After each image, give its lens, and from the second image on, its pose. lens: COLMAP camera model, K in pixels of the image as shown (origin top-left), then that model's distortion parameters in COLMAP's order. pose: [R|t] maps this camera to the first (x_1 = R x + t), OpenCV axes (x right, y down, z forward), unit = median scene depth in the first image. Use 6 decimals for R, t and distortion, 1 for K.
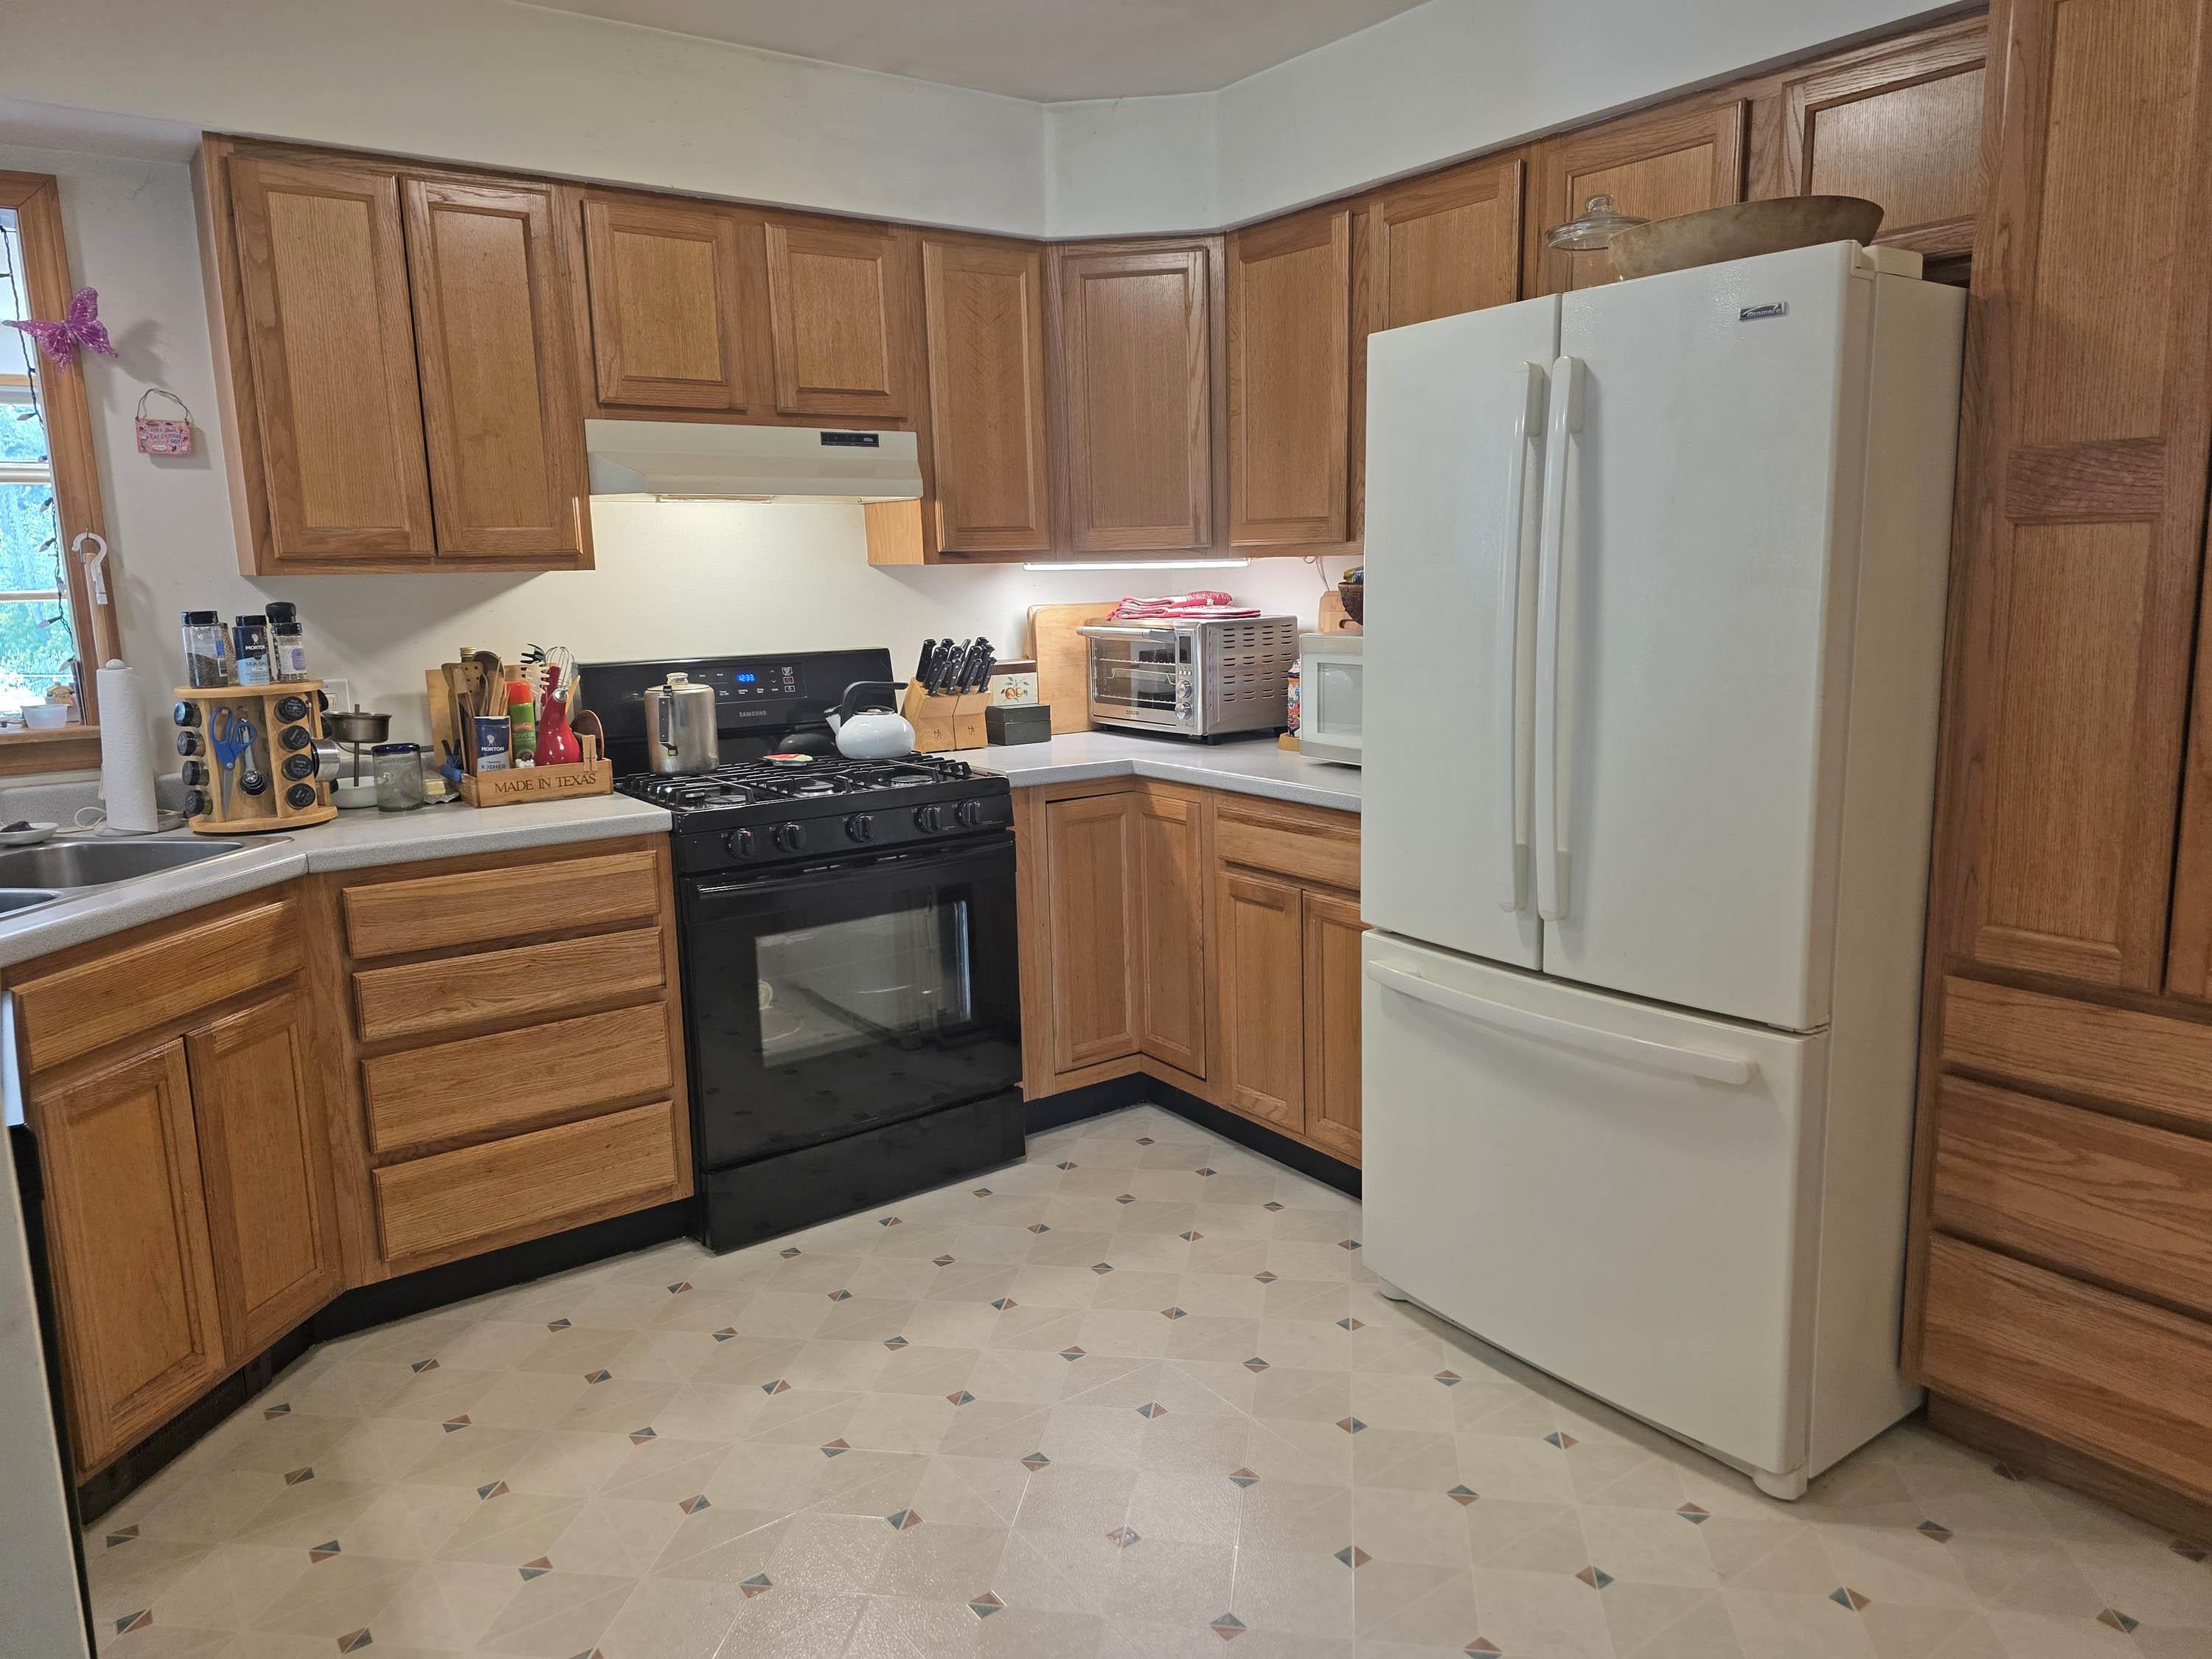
lens RADIAL K [[1481.0, 0, 1141.4], [0, 1481.0, 816.9], [0, 0, 1]] dist [0.052401, -0.044914]
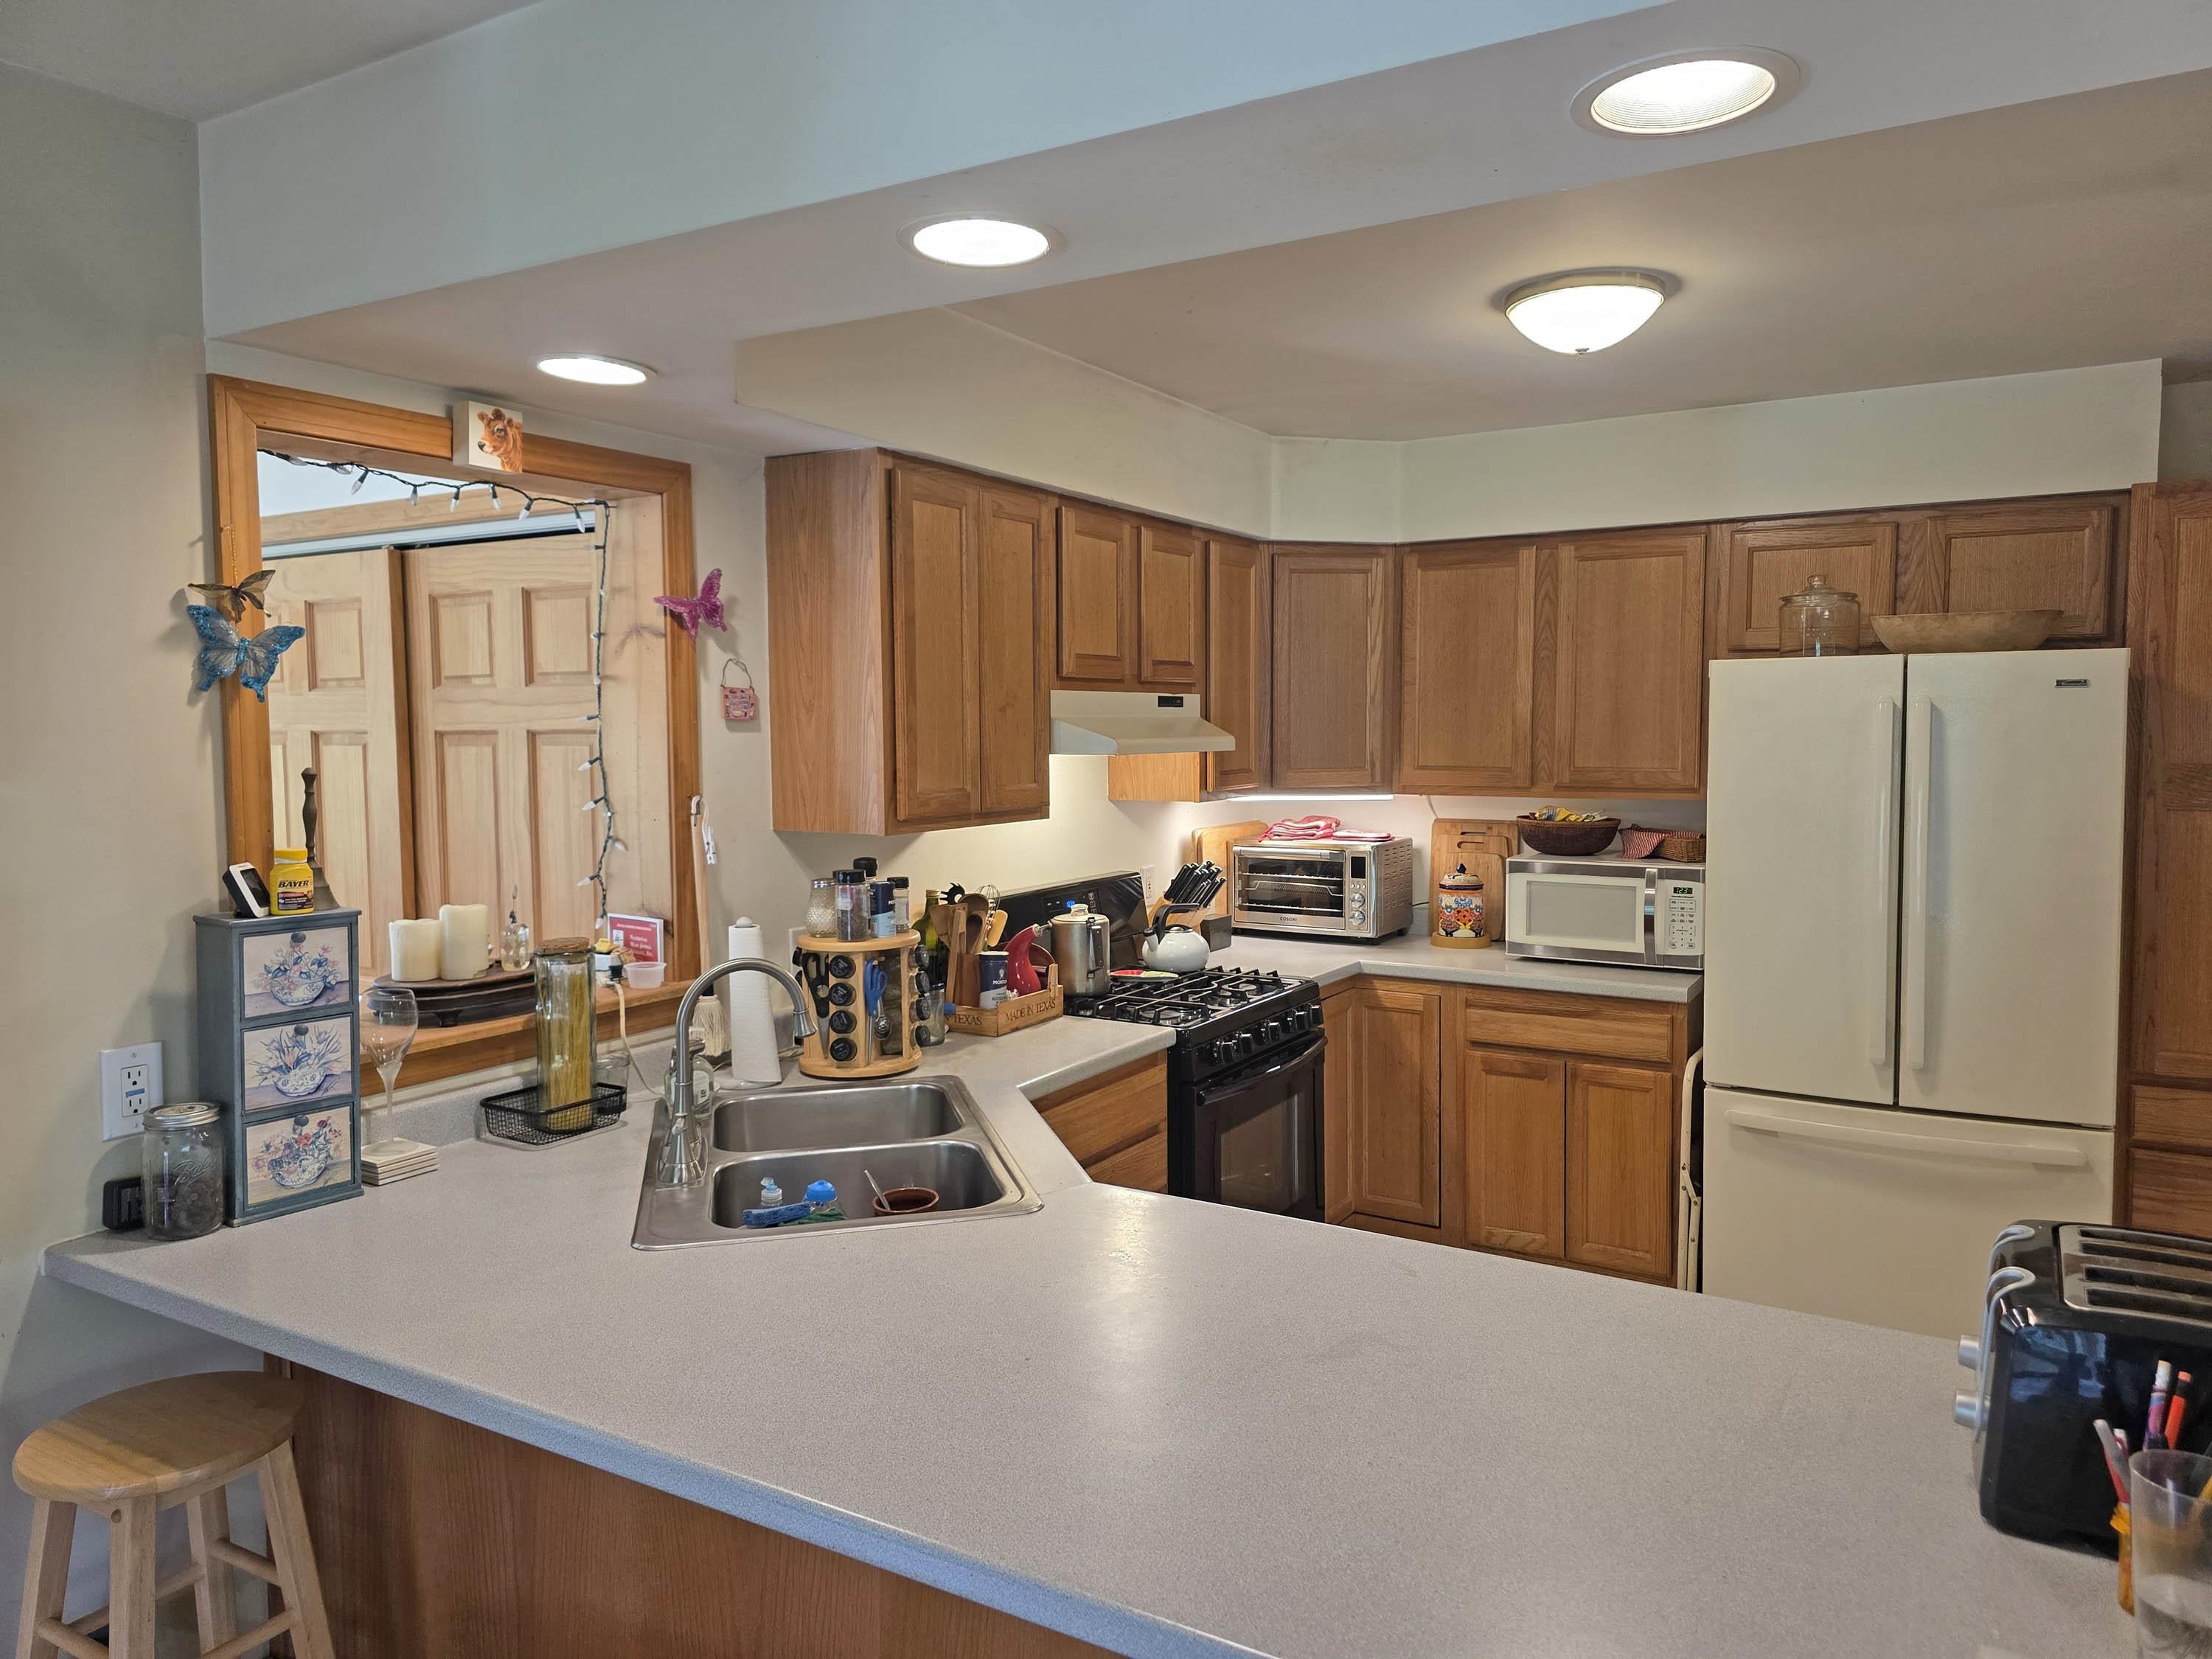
lens RADIAL K [[1481.0, 0, 1121.1], [0, 1481.0, 816.6], [0, 0, 1]] dist [0.052401, -0.044914]
pose [[0.916778, -0.007567, 0.399325, -0.798503], [0.051815, 0.993624, -0.100131, -0.054095], [-0.396021, 0.112489, 0.911325, -0.046783]]
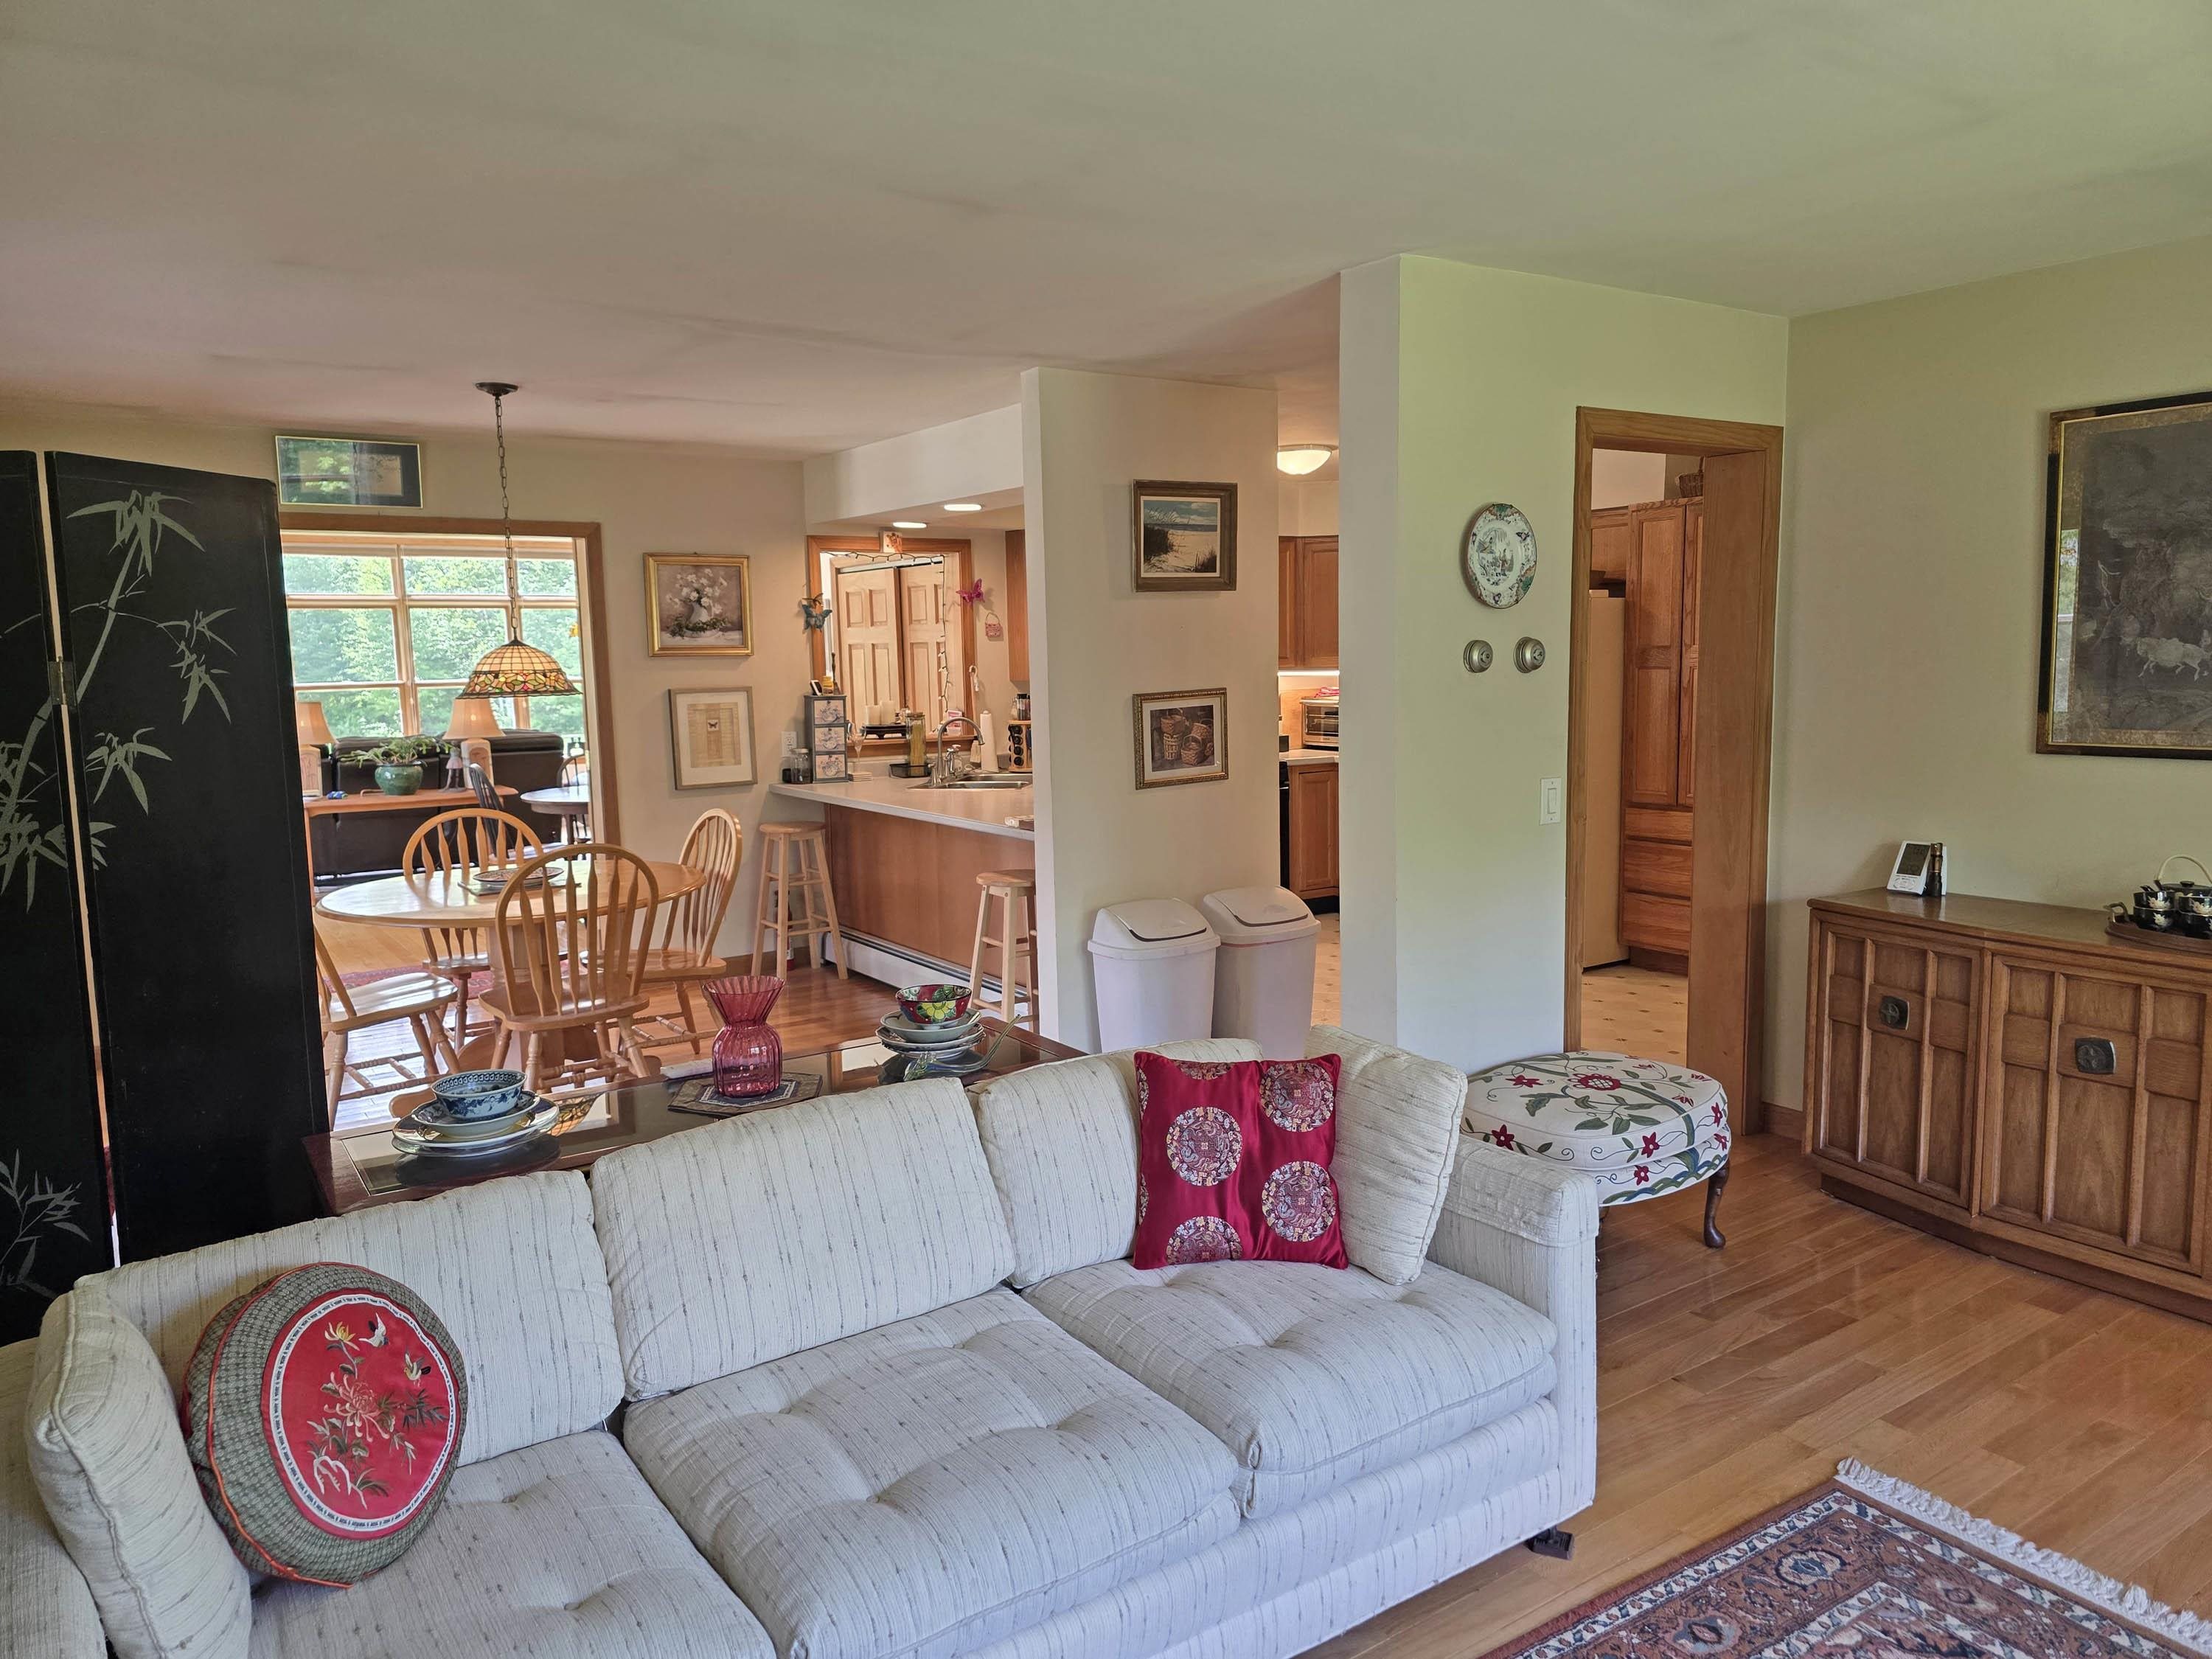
lens RADIAL K [[1481.0, 0, 1113.1], [0, 1481.0, 844.7], [0, 0, 1]] dist [0.052401, -0.044914]
pose [[0.999459, 0.006237, -0.032306, -0.333388], [-0.007412, 0.999311, -0.036381, 0.226295], [0.032057, 0.036600, 0.998816, -1.617956]]
